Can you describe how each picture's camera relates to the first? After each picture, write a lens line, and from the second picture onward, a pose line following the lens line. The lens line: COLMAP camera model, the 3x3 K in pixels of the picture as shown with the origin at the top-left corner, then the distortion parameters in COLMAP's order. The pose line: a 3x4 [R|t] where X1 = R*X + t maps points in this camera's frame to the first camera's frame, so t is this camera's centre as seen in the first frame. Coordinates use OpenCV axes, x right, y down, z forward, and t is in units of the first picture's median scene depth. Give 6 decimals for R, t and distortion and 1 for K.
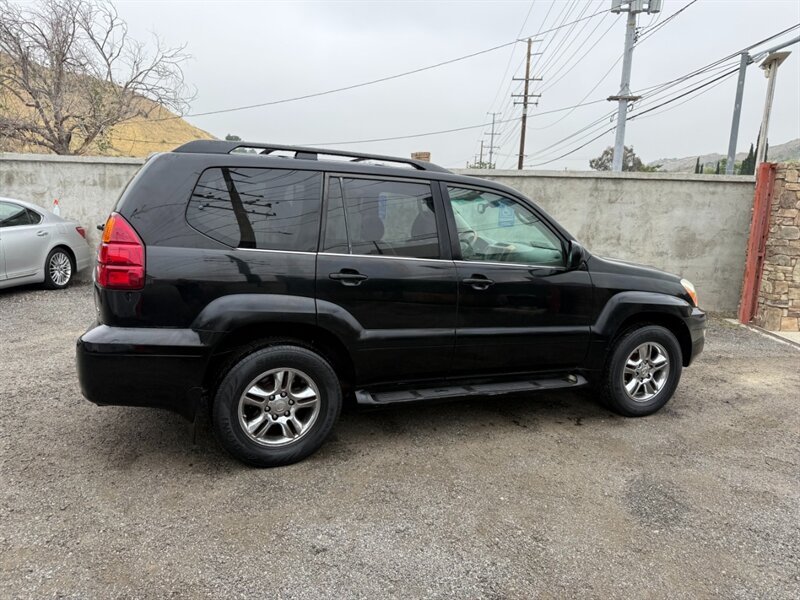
lens RADIAL K [[558.1, 0, 402.3], [0, 558.1, 319.1], [0, 0, 1]] dist [0.048631, -0.050253]
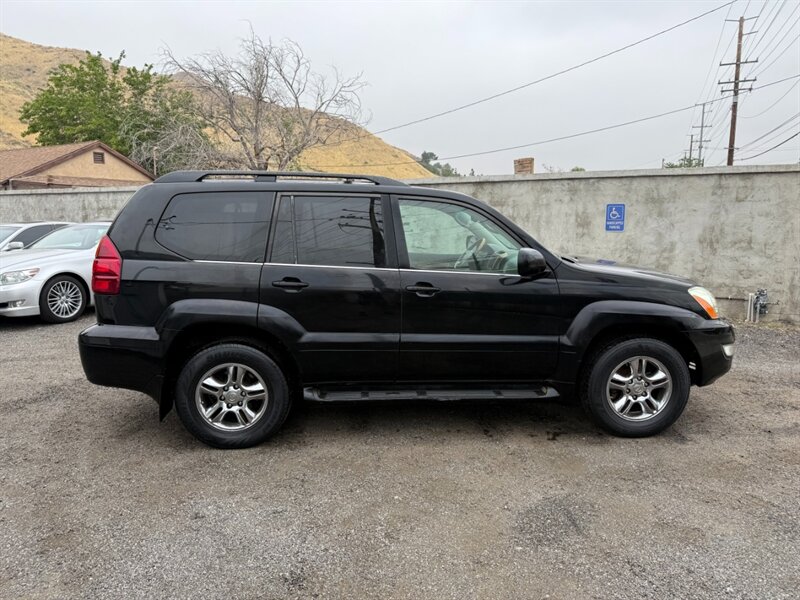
lens RADIAL K [[558.1, 0, 402.3], [0, 558.1, 319.1], [0, 0, 1]] dist [0.048631, -0.050253]
pose [[0.949026, 0.019714, -0.314582, 0.407006], [-0.024826, 0.999617, -0.012249, 0.001347], [0.314220, 0.019434, 0.949151, 0.010003]]
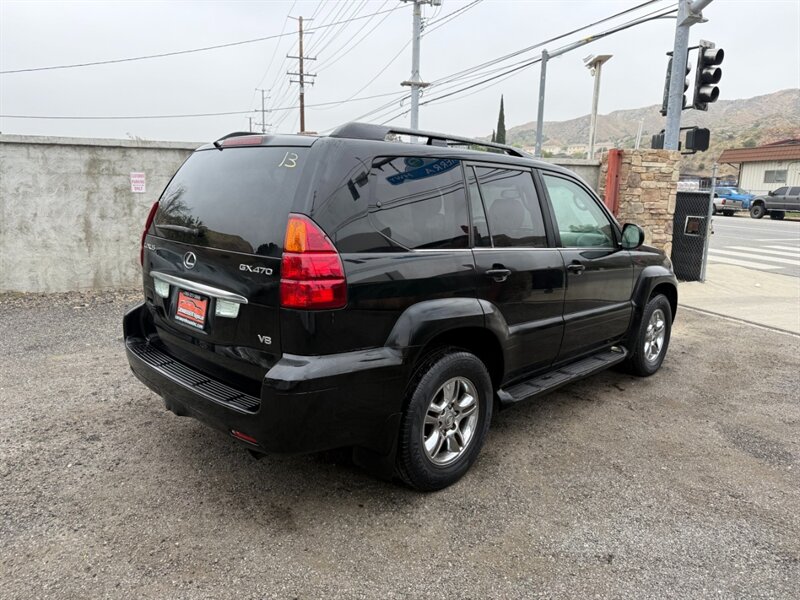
lens RADIAL K [[558.1, 0, 402.3], [0, 558.1, 319.1], [0, 0, 1]] dist [0.048631, -0.050253]
pose [[0.917287, -0.105520, 0.383992, -0.535022], [0.092488, 0.994339, 0.052306, -0.053267], [-0.387338, -0.012465, 0.921854, 0.166150]]
